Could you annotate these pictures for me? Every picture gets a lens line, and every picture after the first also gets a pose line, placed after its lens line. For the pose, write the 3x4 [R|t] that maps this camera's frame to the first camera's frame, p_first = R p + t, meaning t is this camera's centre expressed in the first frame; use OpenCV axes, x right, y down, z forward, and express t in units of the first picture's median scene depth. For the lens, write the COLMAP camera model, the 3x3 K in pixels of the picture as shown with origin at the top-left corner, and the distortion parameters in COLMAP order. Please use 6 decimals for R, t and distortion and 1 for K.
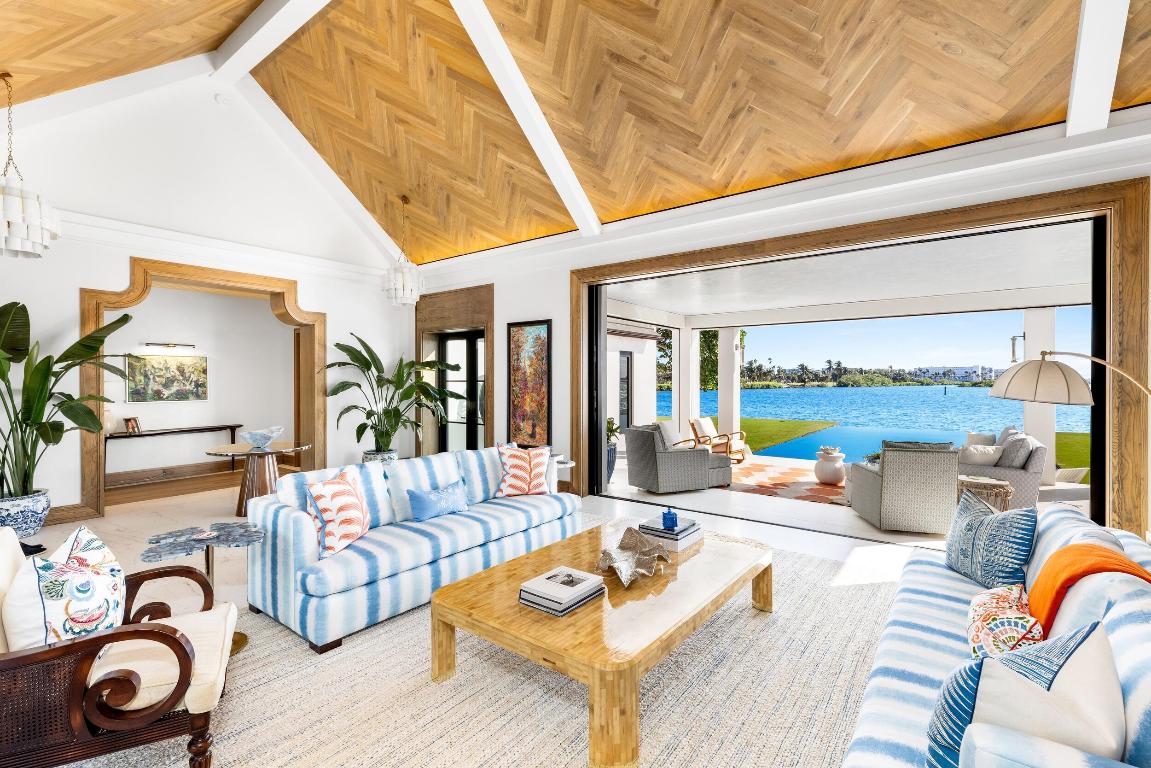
lens RADIAL K [[518.1, 0, 571.5], [0, 518.1, 381.0], [0, 0, 1]] dist [0.004043, 0.000341]
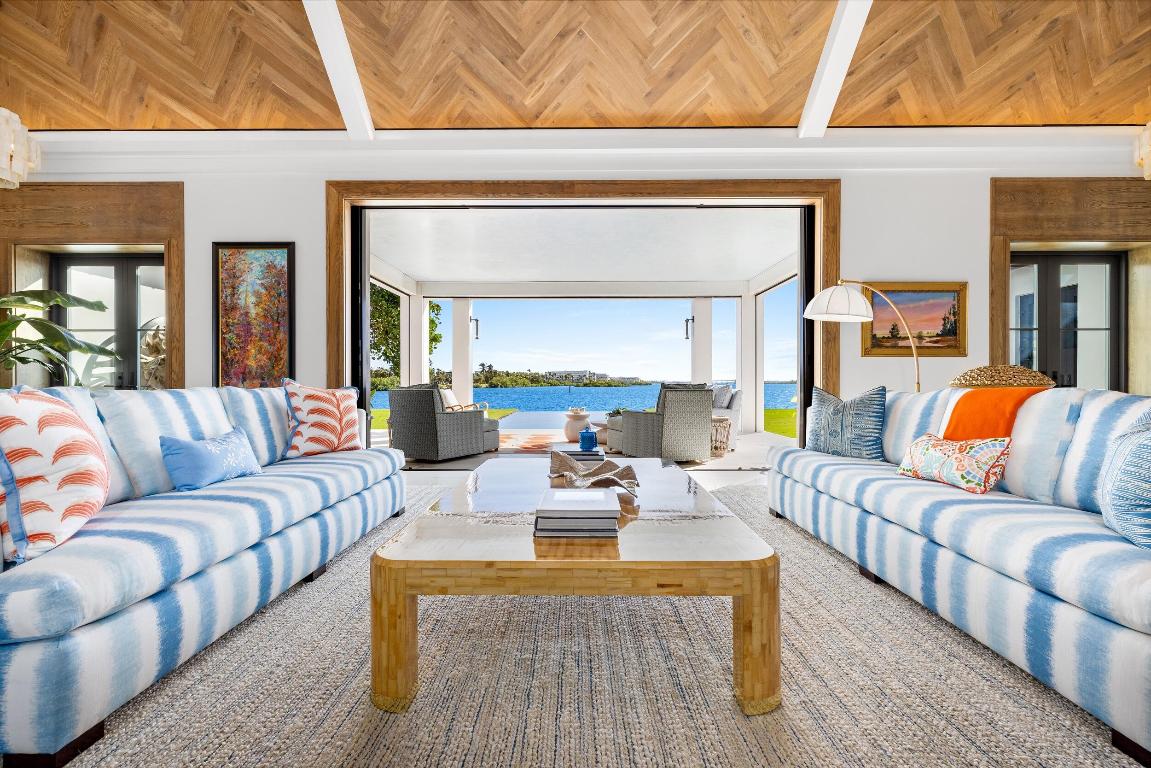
lens RADIAL K [[514.2, 0, 575.5], [0, 514.2, 384.0], [0, 0, 1]] dist [0.003405, 0.000890]
pose [[0.799874, -0.001472, 0.600166, -0.180966], [0.000493, 0.999998, 0.001796, 0.094730], [-0.600168, -0.001140, 0.799873, 0.184110]]
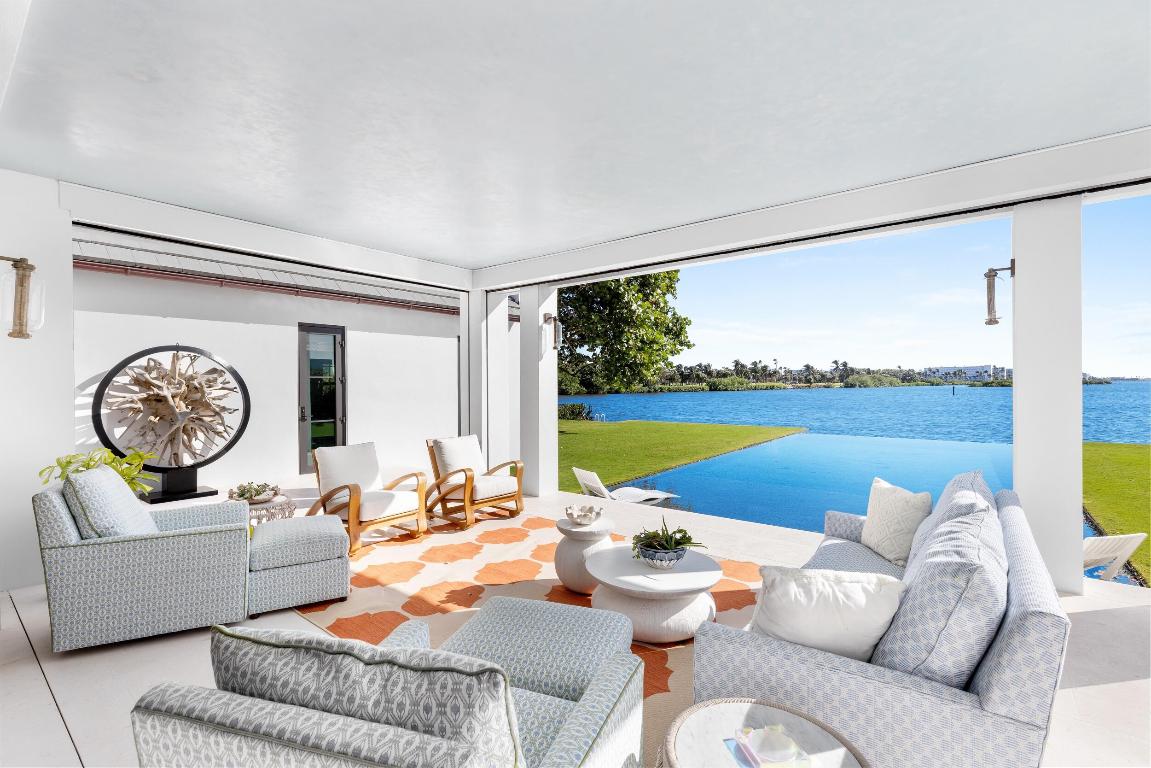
lens RADIAL K [[518.1, 0, 571.5], [0, 518.1, 381.0], [0, 0, 1]] dist [0.004043, 0.000341]
pose [[0.999878, -0.006433, -0.014210, 0.611948], [0.006364, 0.999968, -0.004860, 0.020596], [0.014240, 0.004769, 0.999887, 0.670065]]
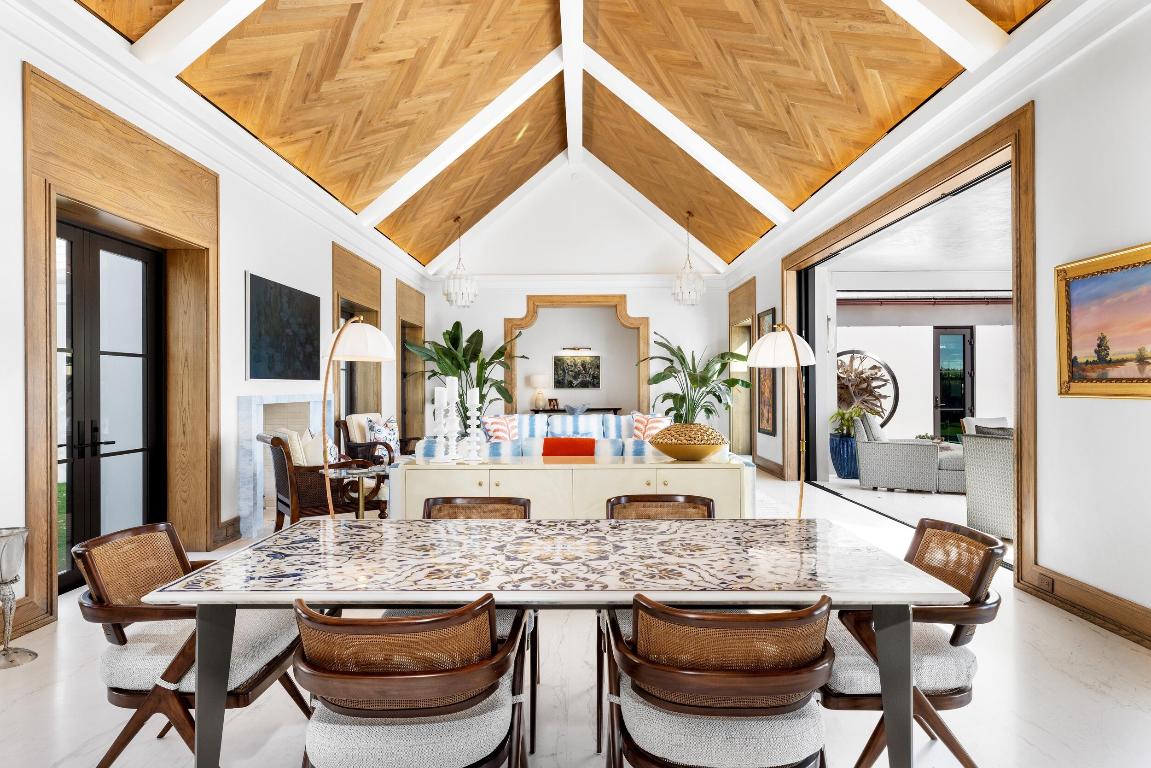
lens RADIAL K [[692.2, 0, 574.6], [0, 692.2, 379.9], [0, 0, 1]] dist [-0.000543, 0.000304]
pose [[0.601494, -0.008445, -0.798833, 0.923529], [0.002606, 0.999960, -0.008609, 0.040801], [0.798873, 0.003096, 0.601492, -0.163711]]
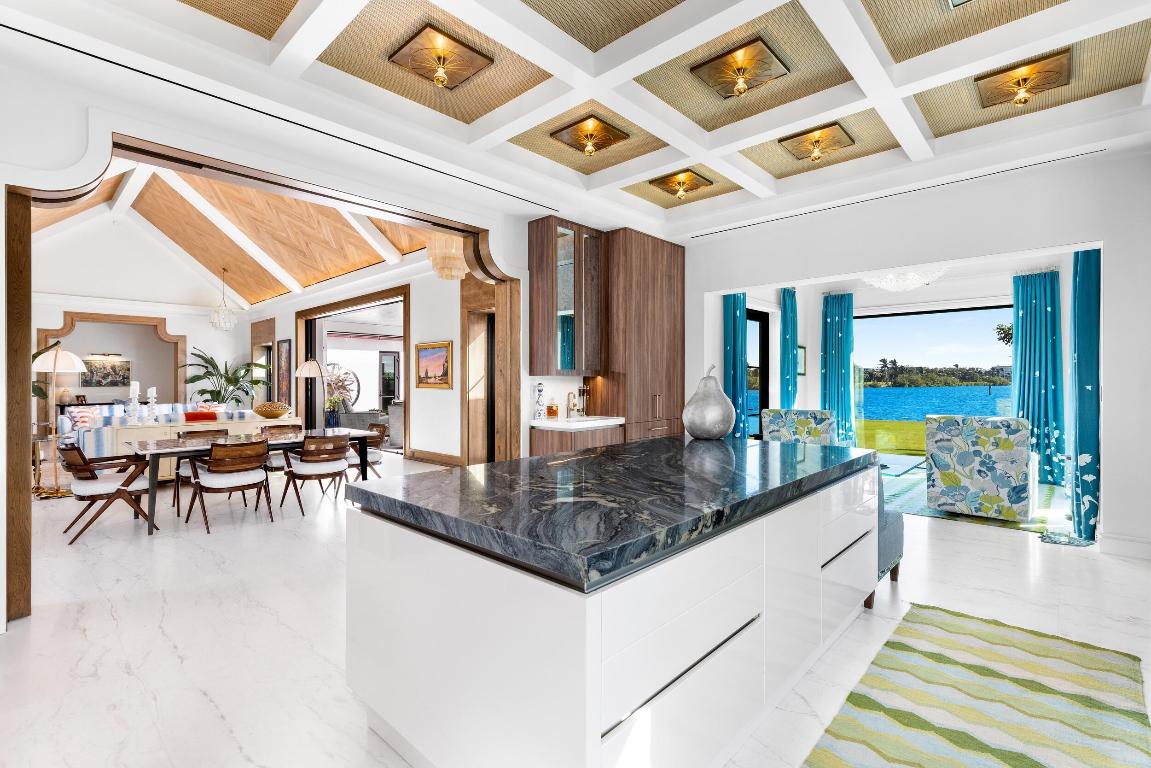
lens RADIAL K [[523.2, 0, 575.7], [0, 523.2, 378.7], [0, 0, 1]] dist [0.002597, 0.000300]
pose [[0.995602, -0.003303, -0.093623, 1.239256], [0.002741, 0.999978, -0.006122, 0.034596], [0.093641, 0.005838, 0.995589, -0.778506]]
